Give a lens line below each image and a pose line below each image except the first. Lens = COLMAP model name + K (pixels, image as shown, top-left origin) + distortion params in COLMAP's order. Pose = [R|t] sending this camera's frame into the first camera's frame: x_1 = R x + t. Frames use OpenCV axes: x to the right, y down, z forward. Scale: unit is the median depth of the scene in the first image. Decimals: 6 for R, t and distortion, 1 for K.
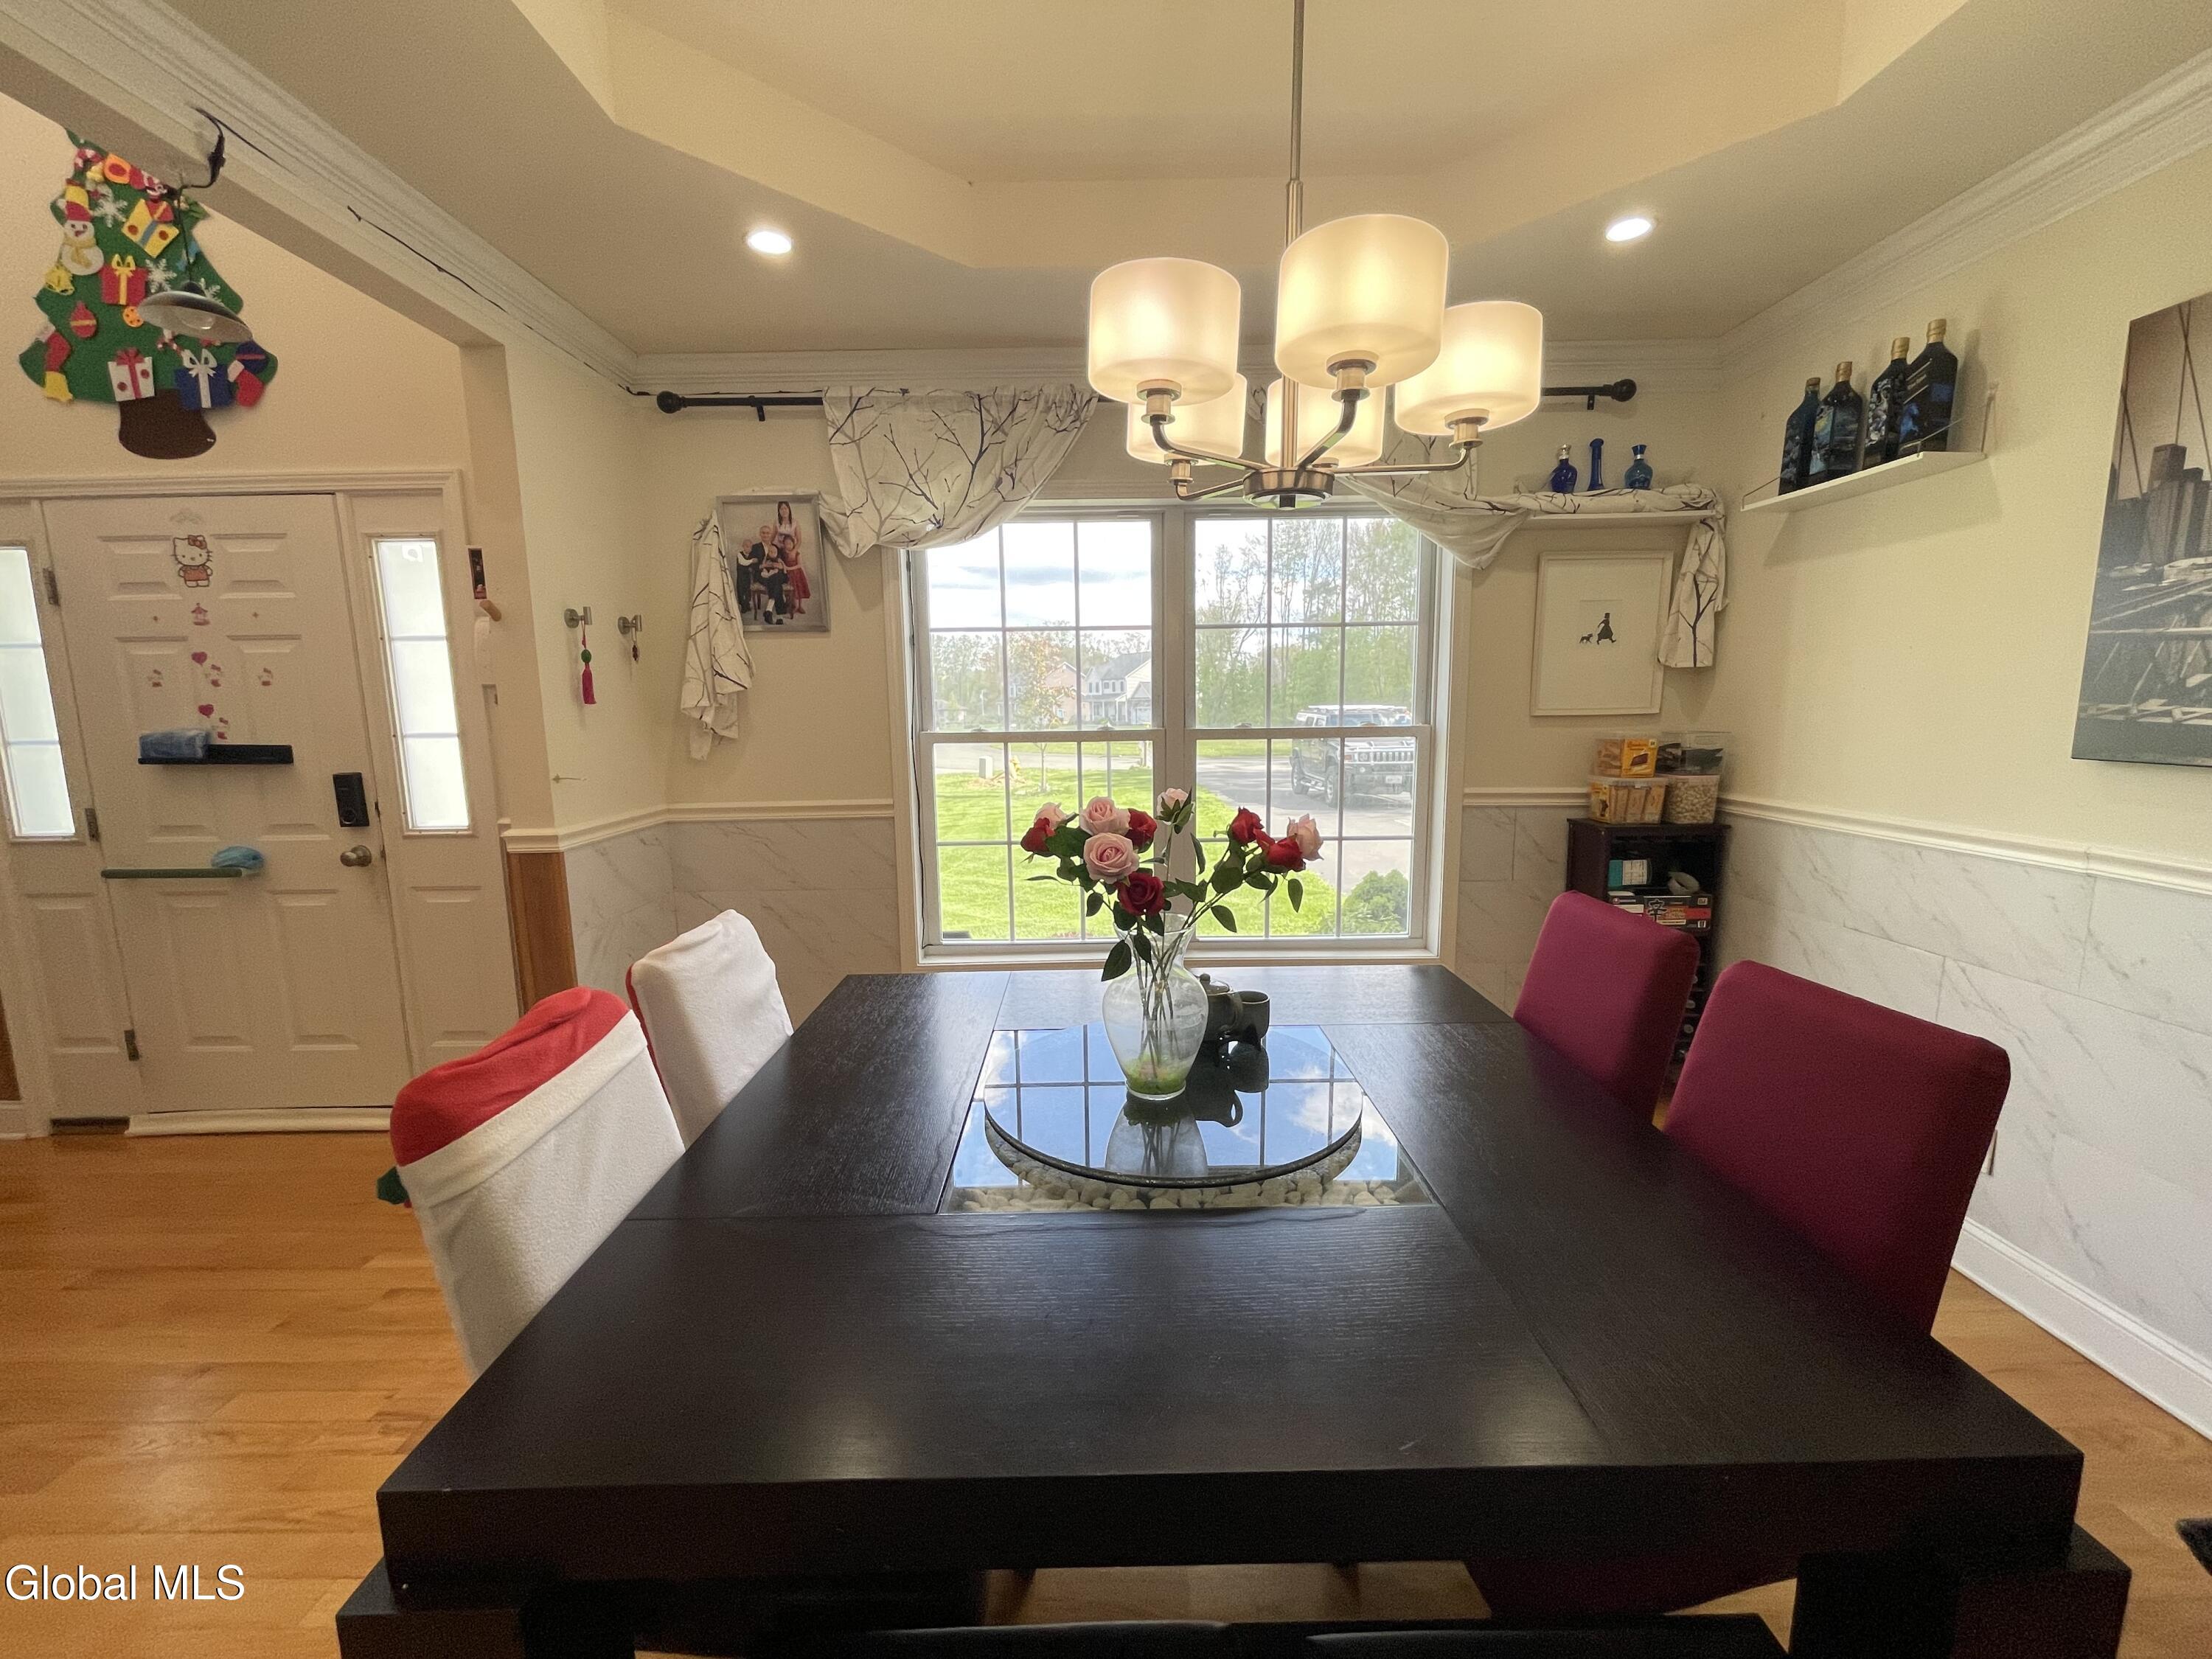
lens RADIAL K [[901.1, 0, 1111.1], [0, 901.1, 828.8], [0, 0, 1]] dist [-0.005062, 0.000321]
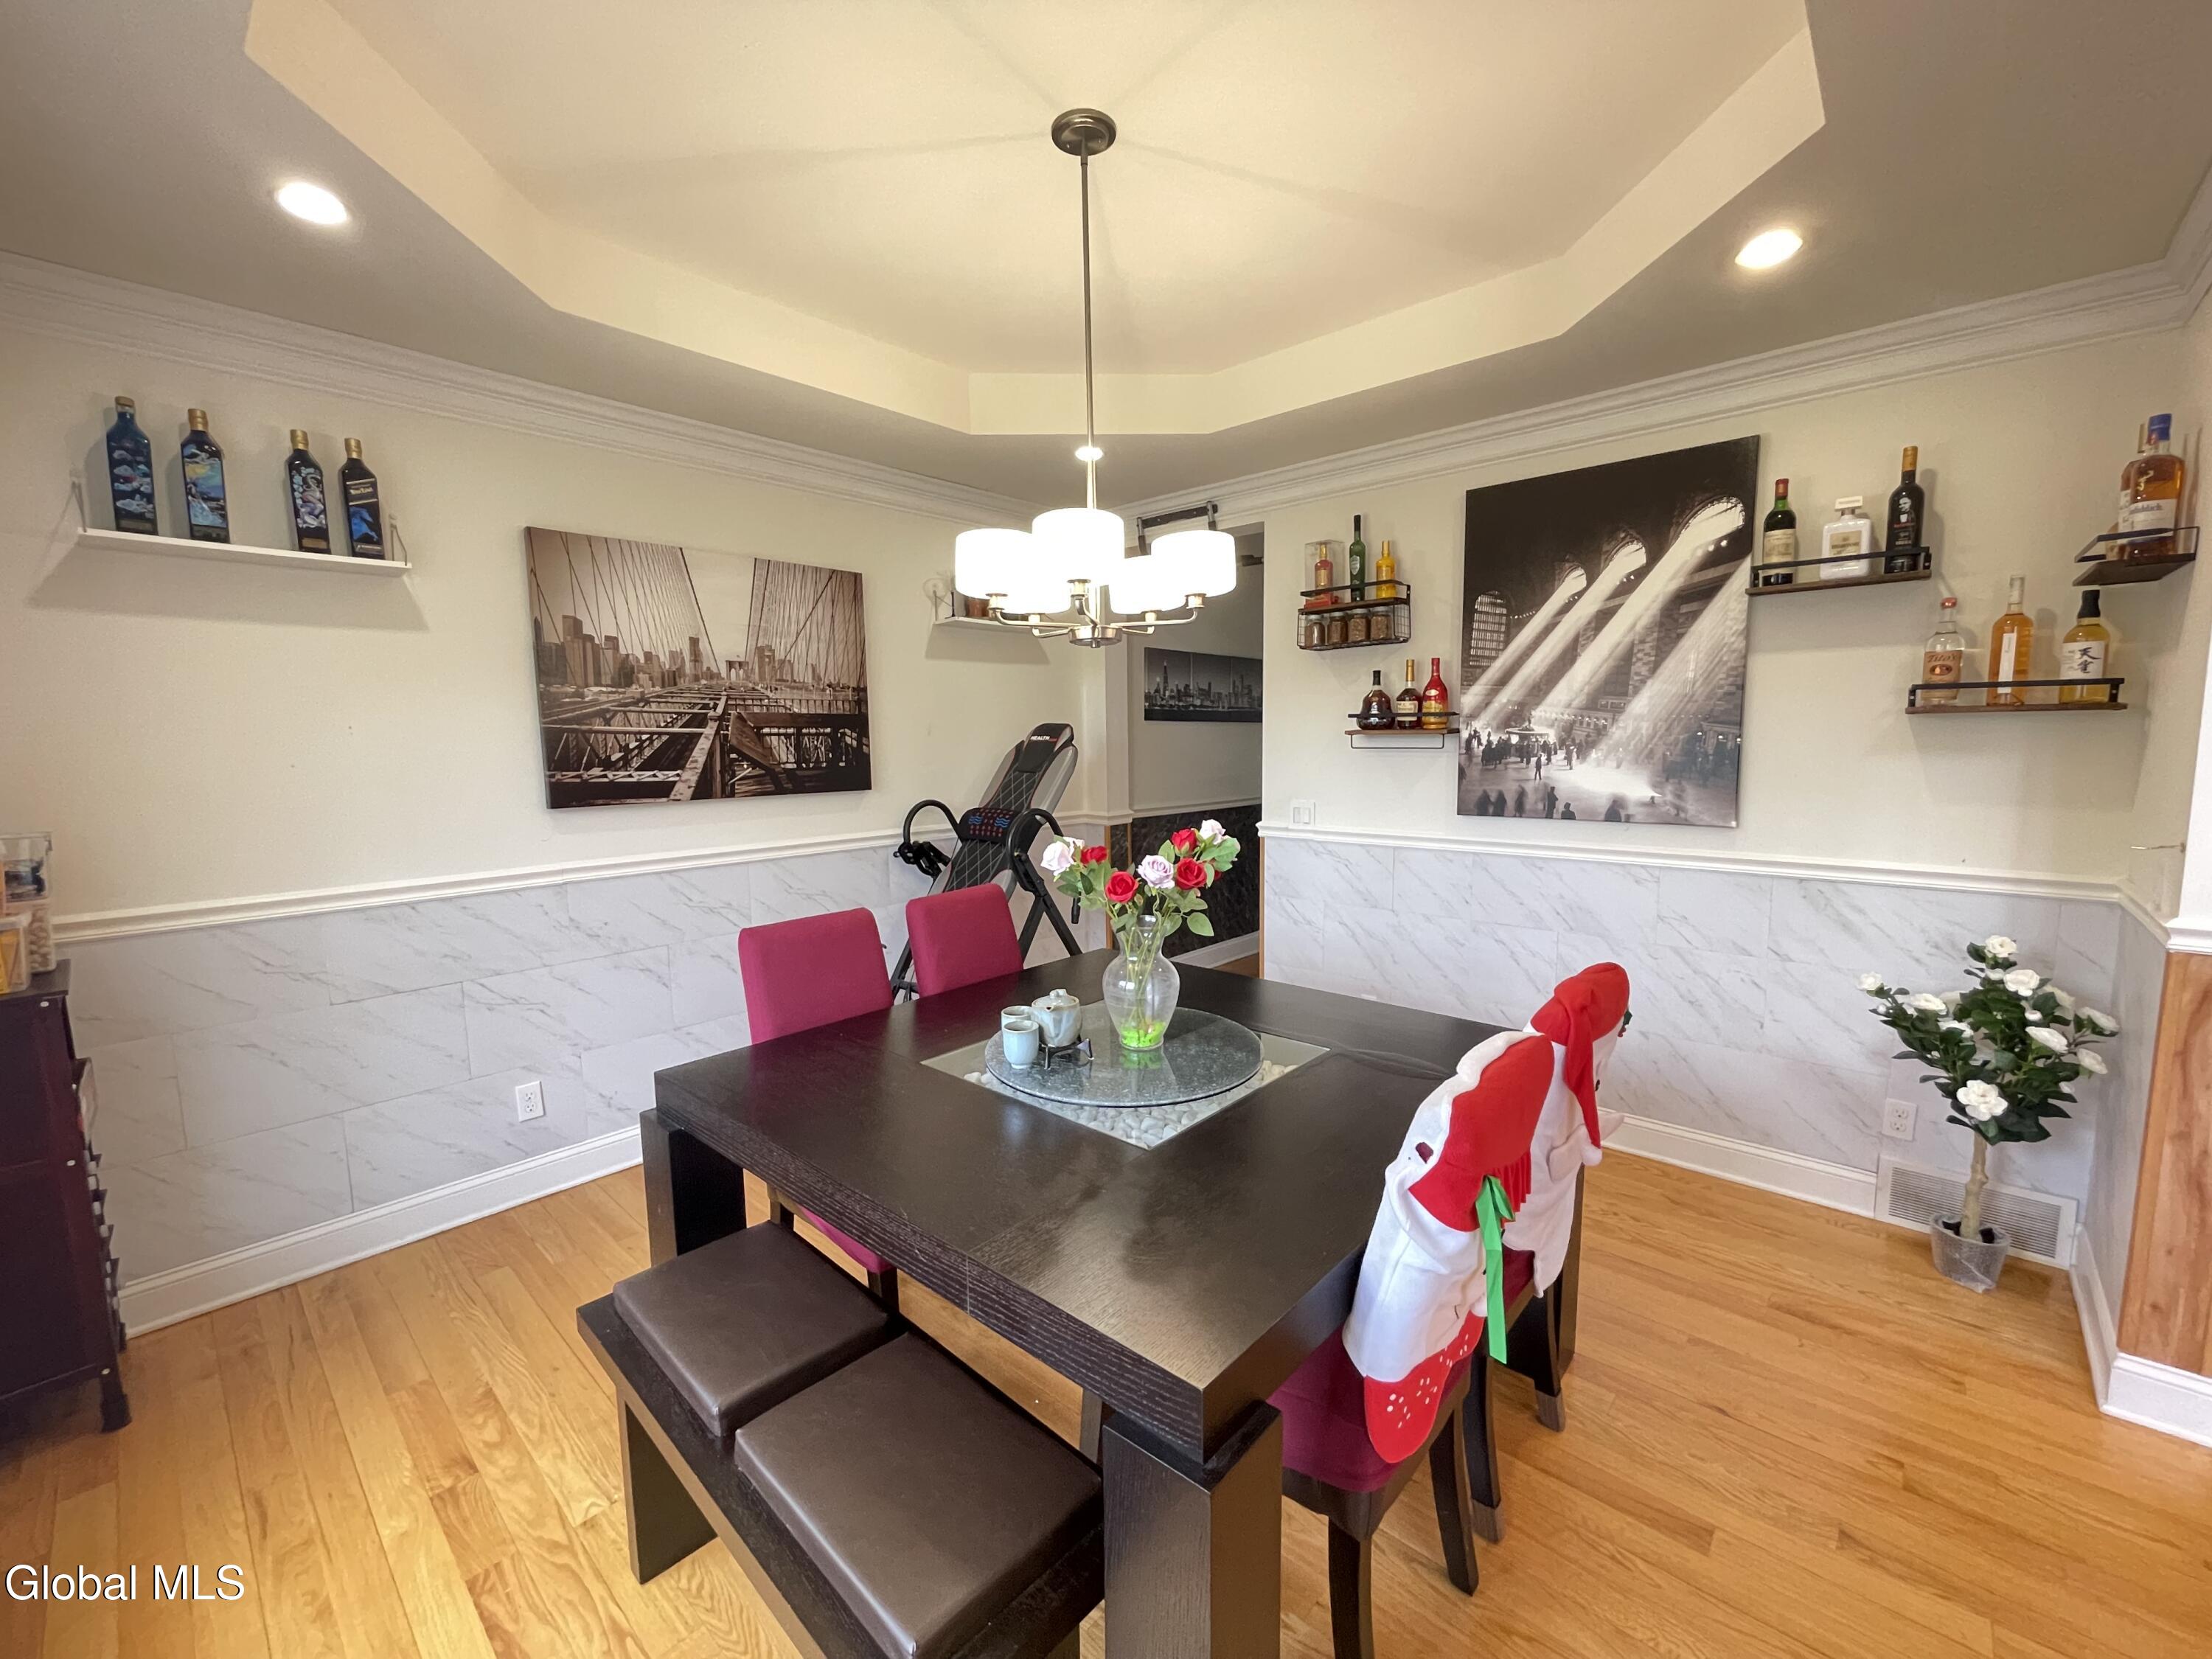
lens RADIAL K [[901.1, 0, 1108.1], [0, 901.1, 834.3], [0, 0, 1]] dist [-0.005062, 0.000321]
pose [[-0.730960, -0.045763, 0.680884, -0.657051], [0.123076, 0.972547, 0.197494, -0.228544], [-0.671230, 0.228161, -0.705261, 1.505214]]
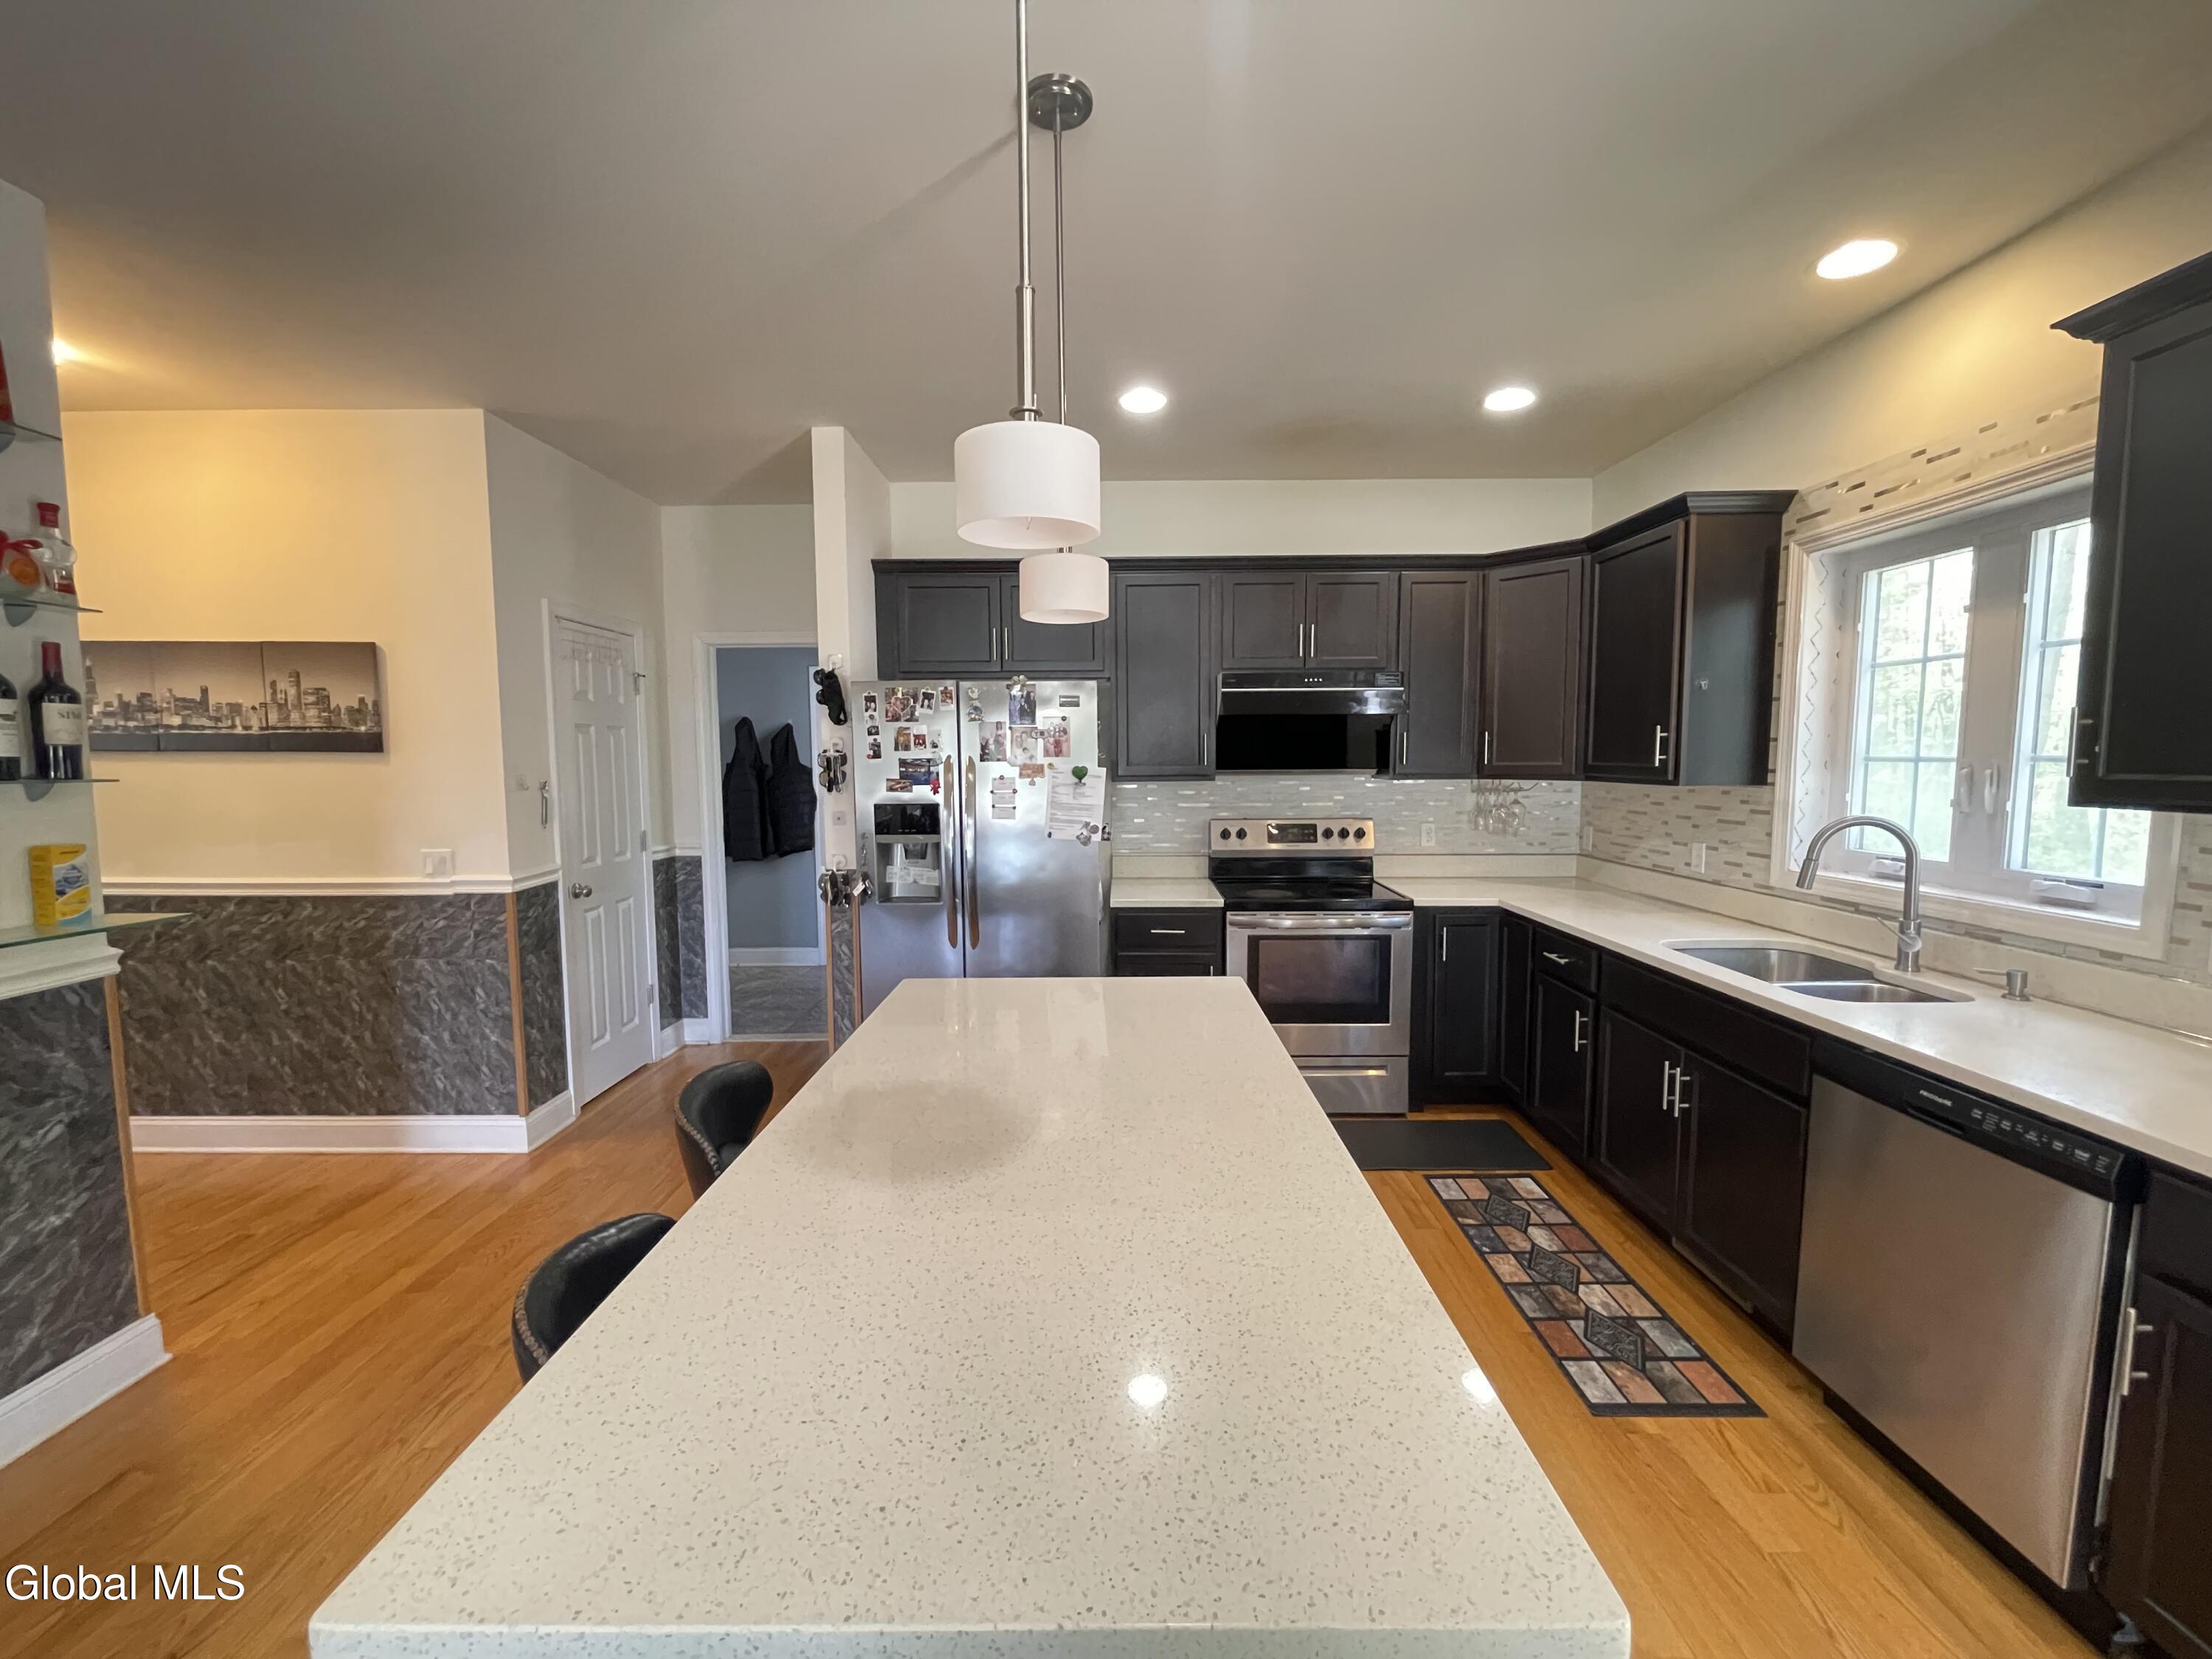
lens RADIAL K [[901.1, 0, 1114.7], [0, 901.1, 835.1], [0, 0, 1]] dist [-0.005062, 0.000321]
pose [[0.014203, -0.069105, 0.997508, -0.633049], [0.146013, 0.987058, 0.066302, 0.356316], [-0.989181, 0.144707, 0.024110, -2.773309]]
